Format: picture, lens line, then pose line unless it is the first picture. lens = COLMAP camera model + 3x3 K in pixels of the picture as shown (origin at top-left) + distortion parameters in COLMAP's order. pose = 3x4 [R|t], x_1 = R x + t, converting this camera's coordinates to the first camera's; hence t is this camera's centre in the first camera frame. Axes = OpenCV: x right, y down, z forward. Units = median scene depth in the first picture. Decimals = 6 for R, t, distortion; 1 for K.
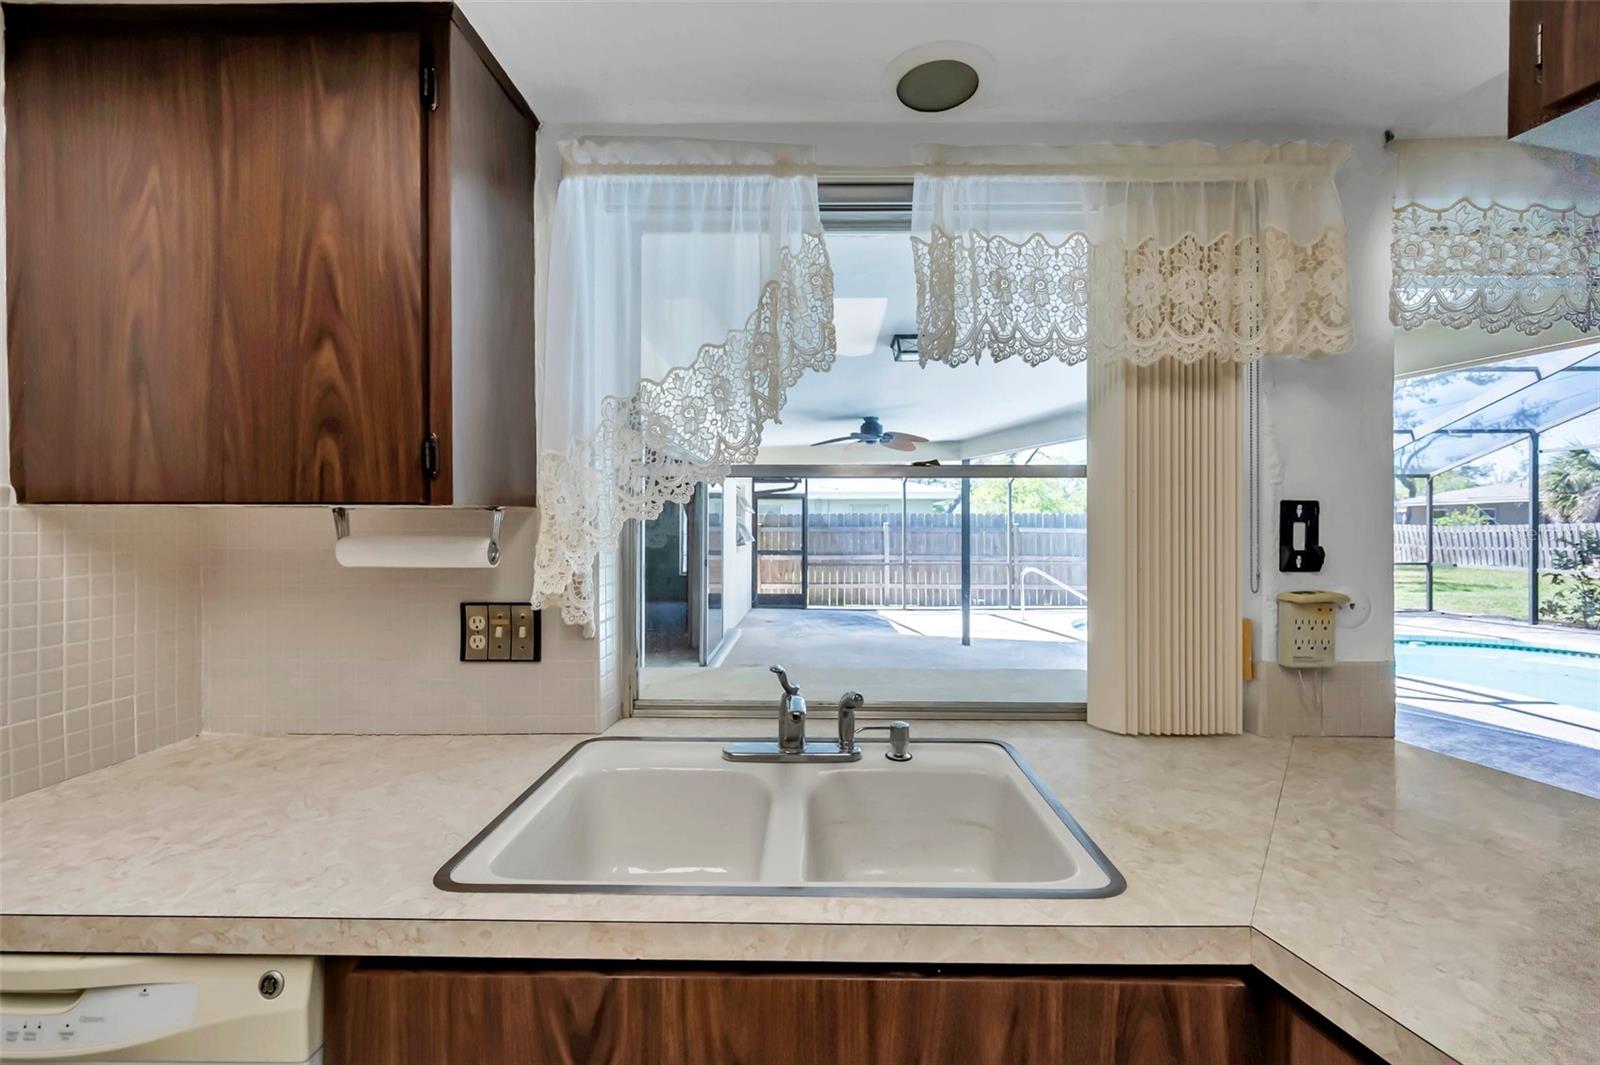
lens RADIAL K [[660.2, 0, 800.0], [0, 660.2, 532.5], [0, 0, 1]] dist [0.000839, 0.000224]
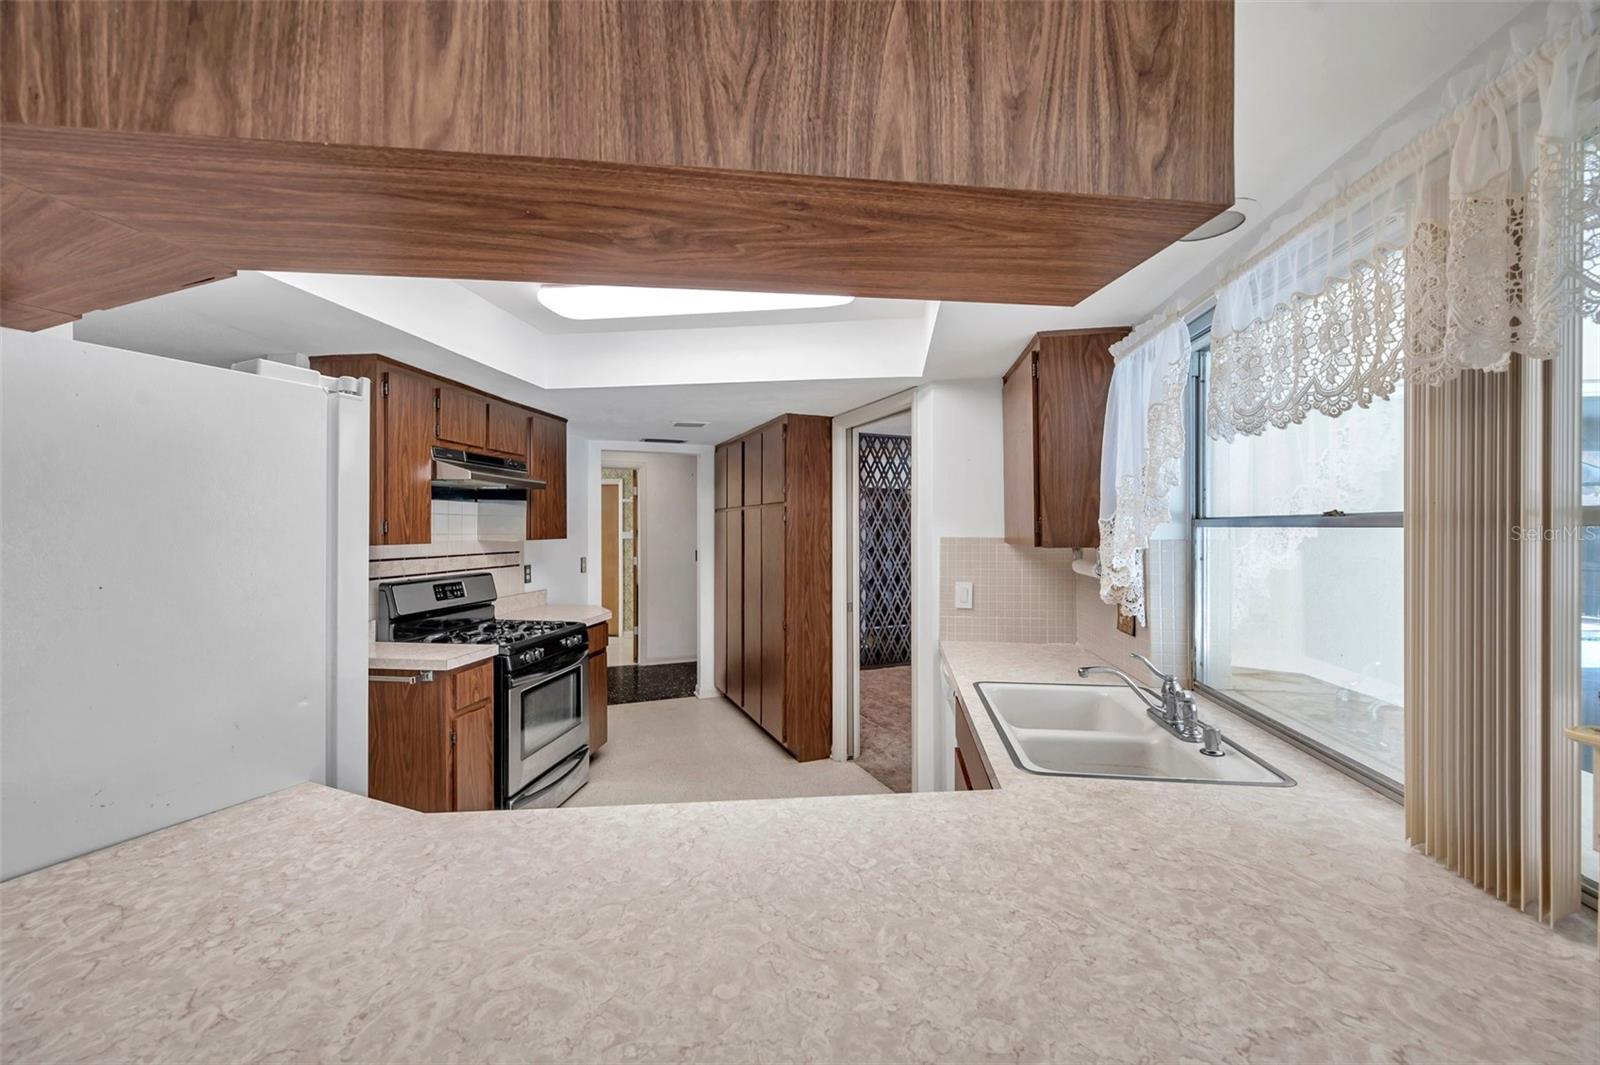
lens RADIAL K [[631.6, 0, 800.0], [0, 631.6, 532.5], [0, 0, 1]] dist [-0.000577, -0.000245]
pose [[-0.130569, 0.004973, -0.991427, 1.396122], [-0.005769, 0.999967, 0.005775, -0.082712], [0.991422, 0.006474, -0.130536, 0.356991]]
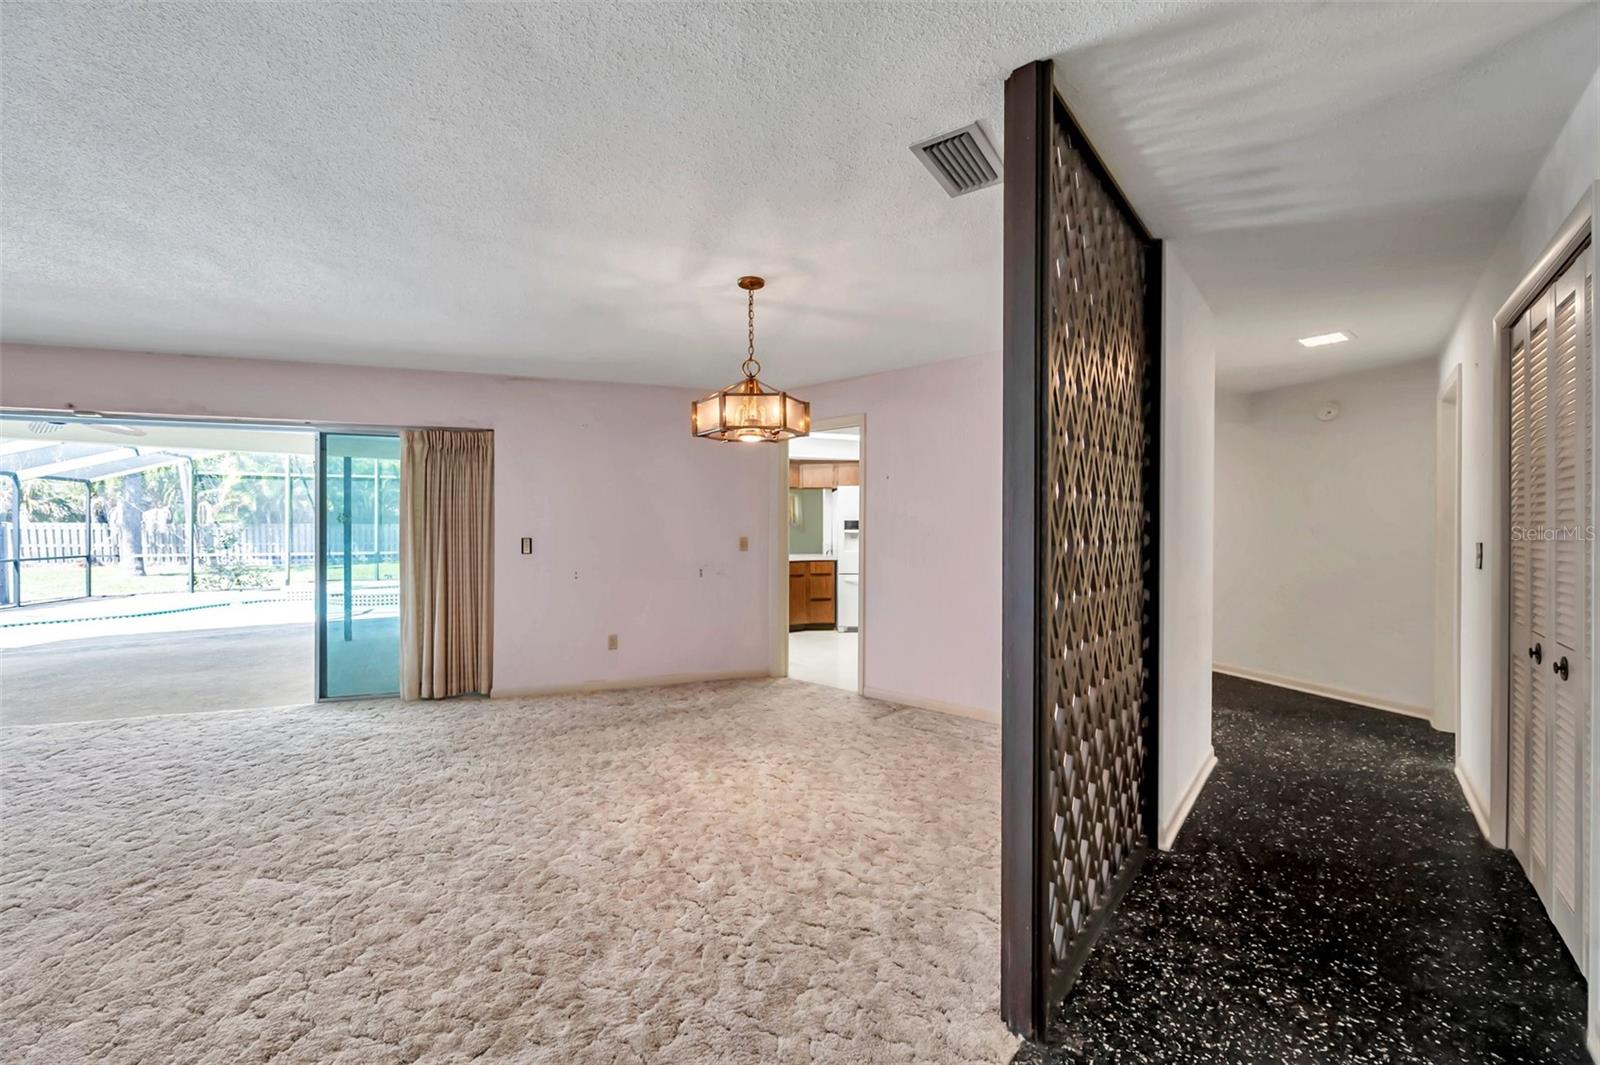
lens RADIAL K [[631.6, 0, 800.0], [0, 631.6, 532.5], [0, 0, 1]] dist [-0.000577, -0.000245]
pose [[-0.336552, -0.004581, 0.941654, -5.008136], [0.006364, 0.999954, 0.007139, 0.055228], [-0.941643, 0.008395, -0.336507, 1.791437]]
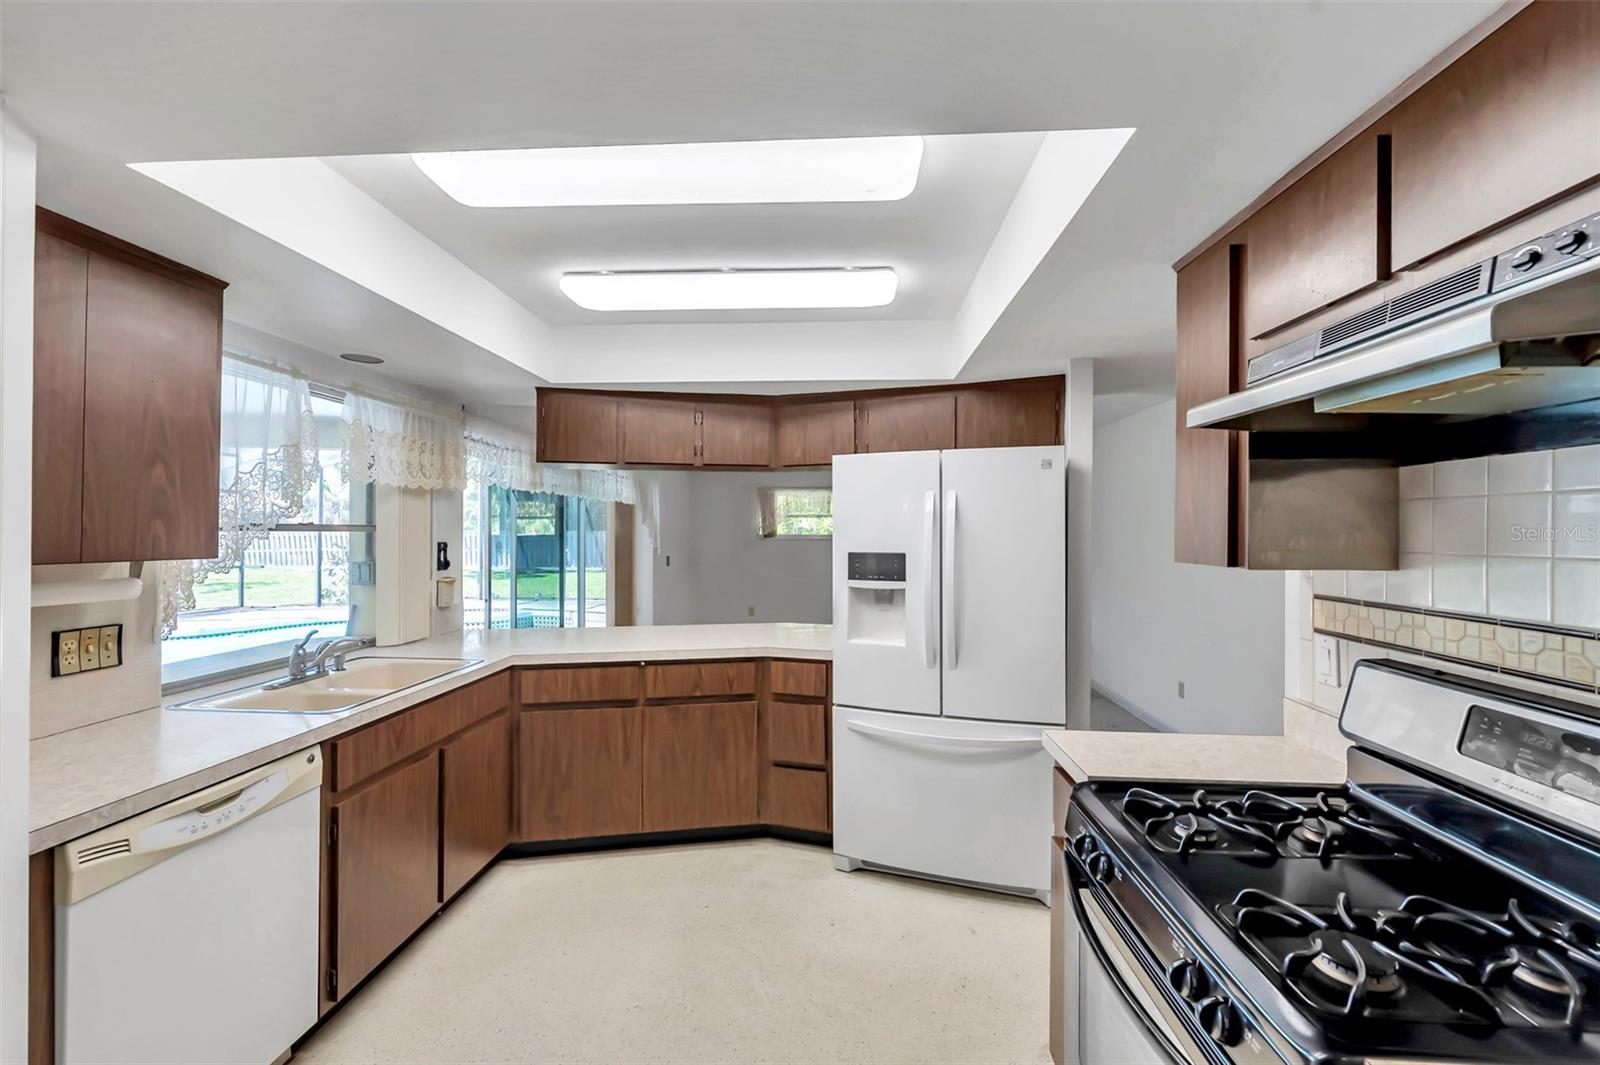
lens RADIAL K [[665.2, 0, 800.0], [0, 665.2, 532.5], [0, 0, 1]] dist [0.000282, 0.000090]
pose [[0.051359, -0.001222, 0.998680, -1.772229], [0.006314, 0.999980, 0.000899, -0.080859], [-0.998660, 0.006260, 0.051366, -0.528790]]
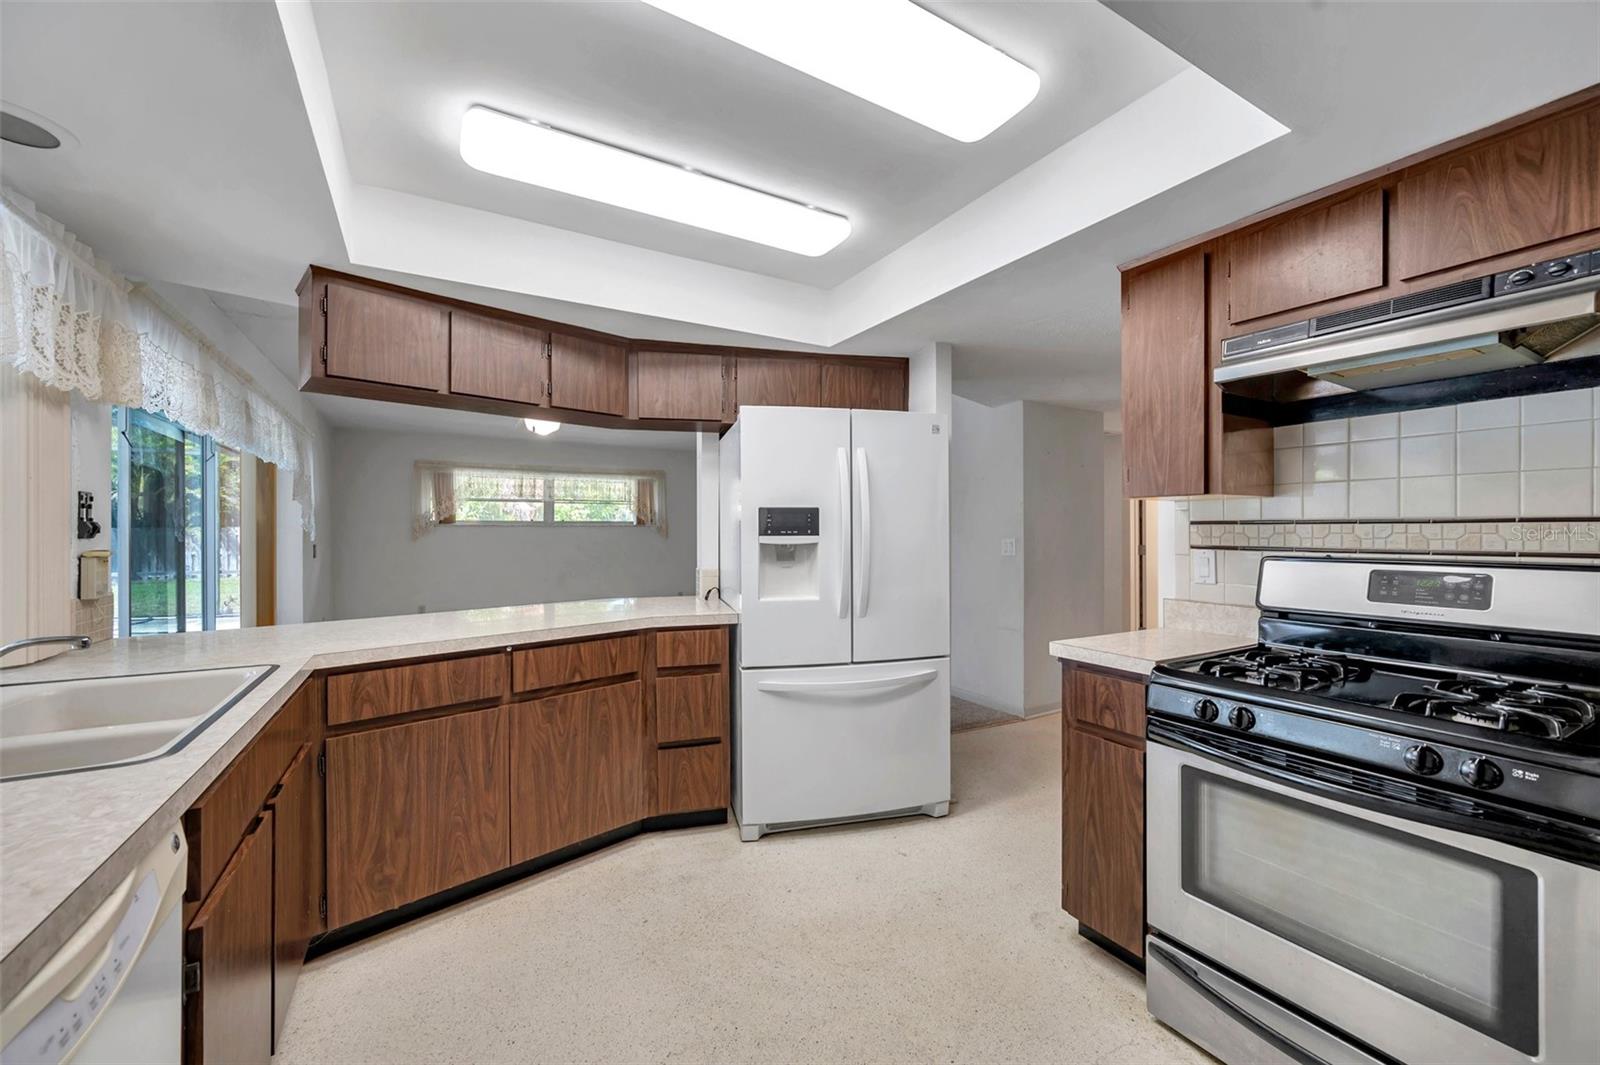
lens RADIAL K [[631.6, 0, 800.0], [0, 631.6, 532.5], [0, 0, 1]] dist [-0.000577, -0.000245]
pose [[-0.514943, 0.000631, 0.857224, -1.366188], [0.009897, 0.999937, 0.005209, 0.055002], [-0.857167, 0.011167, -0.514917, 0.331245]]
